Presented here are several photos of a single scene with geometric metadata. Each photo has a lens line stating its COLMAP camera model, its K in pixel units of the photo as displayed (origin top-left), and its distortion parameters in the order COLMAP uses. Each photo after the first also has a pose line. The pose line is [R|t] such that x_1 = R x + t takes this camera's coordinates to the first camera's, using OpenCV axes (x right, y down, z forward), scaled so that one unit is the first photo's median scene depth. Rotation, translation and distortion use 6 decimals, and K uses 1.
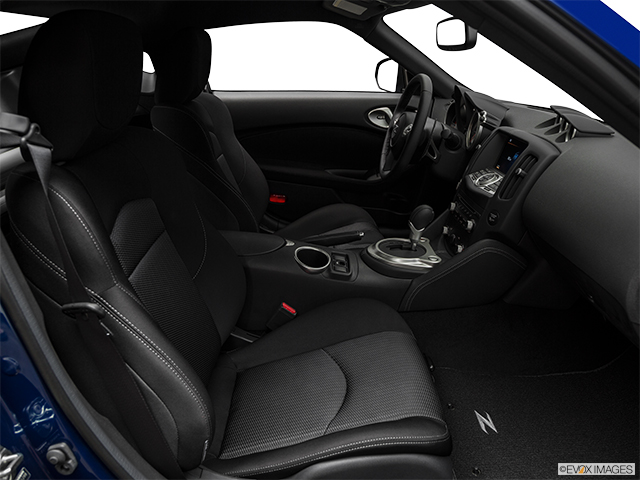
lens RADIAL K [[489.2, 0, 320.0], [0, 489.2, 240.0], [0, 0, 1]] dist [-0.100317, 0.046306]
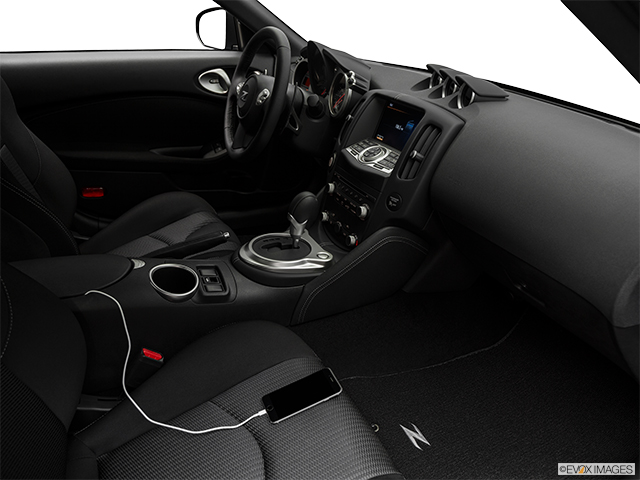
lens RADIAL K [[489.2, 0, 320.0], [0, 489.2, 240.0], [0, 0, 1]] dist [-0.100317, 0.046306]
pose [[0.917138, -0.144609, 0.371412, -0.075212], [0.113116, 0.987981, 0.105349, -0.074314], [-0.382182, -0.054607, 0.922472, 0.229847]]
